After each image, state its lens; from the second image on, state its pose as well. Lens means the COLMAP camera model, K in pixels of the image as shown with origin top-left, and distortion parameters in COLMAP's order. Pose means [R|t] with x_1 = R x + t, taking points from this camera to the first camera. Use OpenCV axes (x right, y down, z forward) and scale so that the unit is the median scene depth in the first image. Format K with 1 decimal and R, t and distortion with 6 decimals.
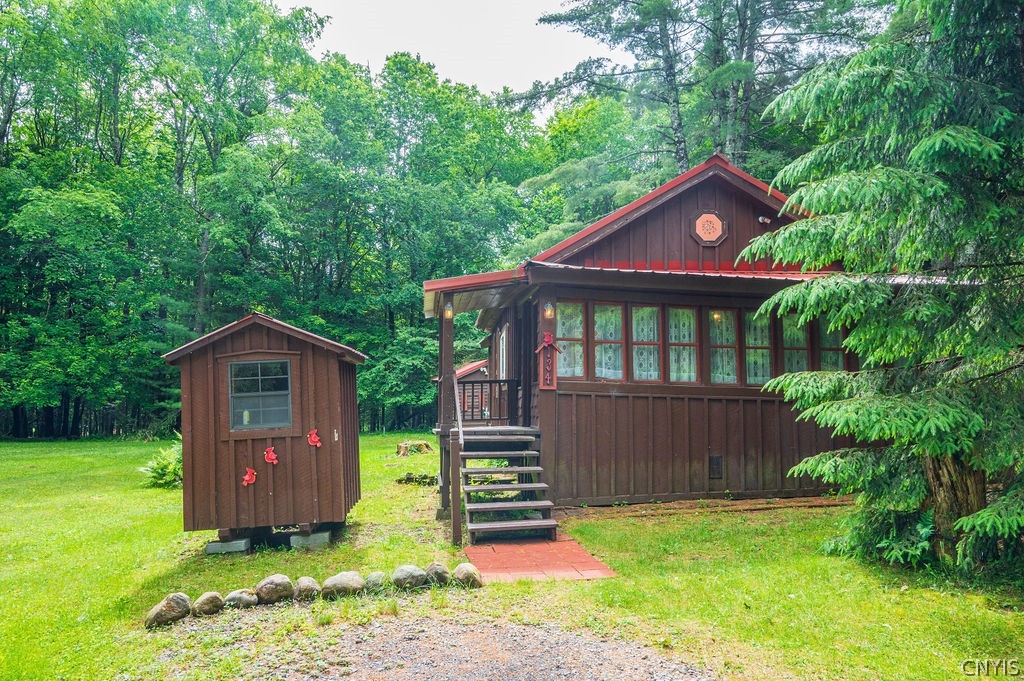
lens RADIAL K [[689.8, 0, 513.1], [0, 689.8, 343.8], [0, 0, 1]] dist [-0.011789, 0.000047]
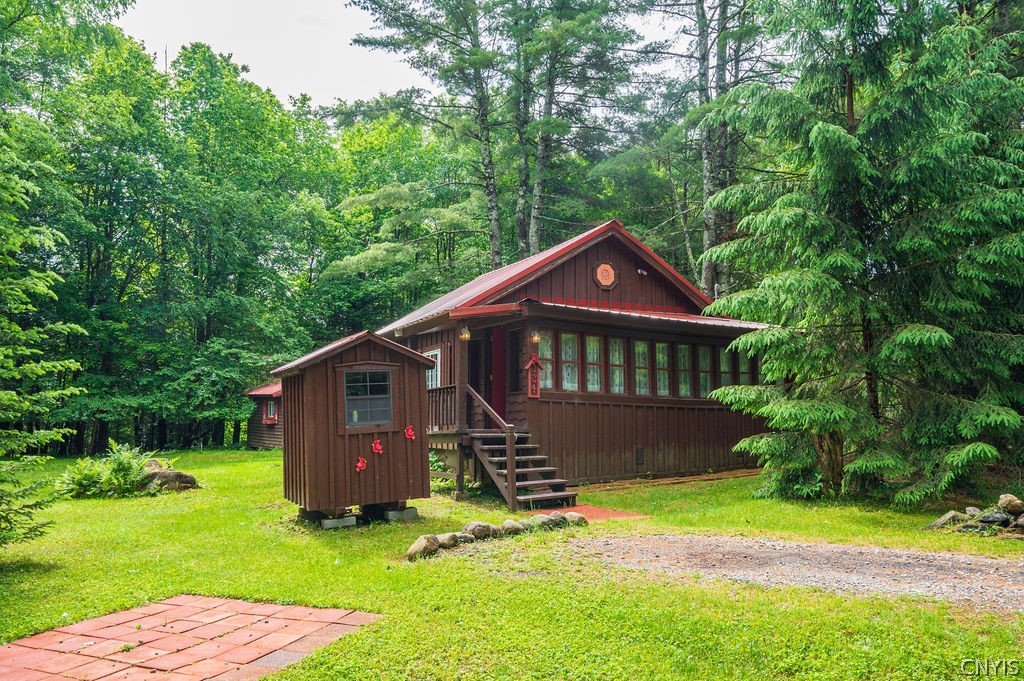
lens RADIAL K [[734.4, 0, 510.6], [0, 734.4, 343.0], [0, 0, 1]] dist [-0.032653, -0.002814]
pose [[0.924063, 0.038261, 0.380321, -0.507229], [-0.028939, 0.999125, -0.030201, 0.006310], [-0.381144, 0.016901, 0.924361, -0.253618]]
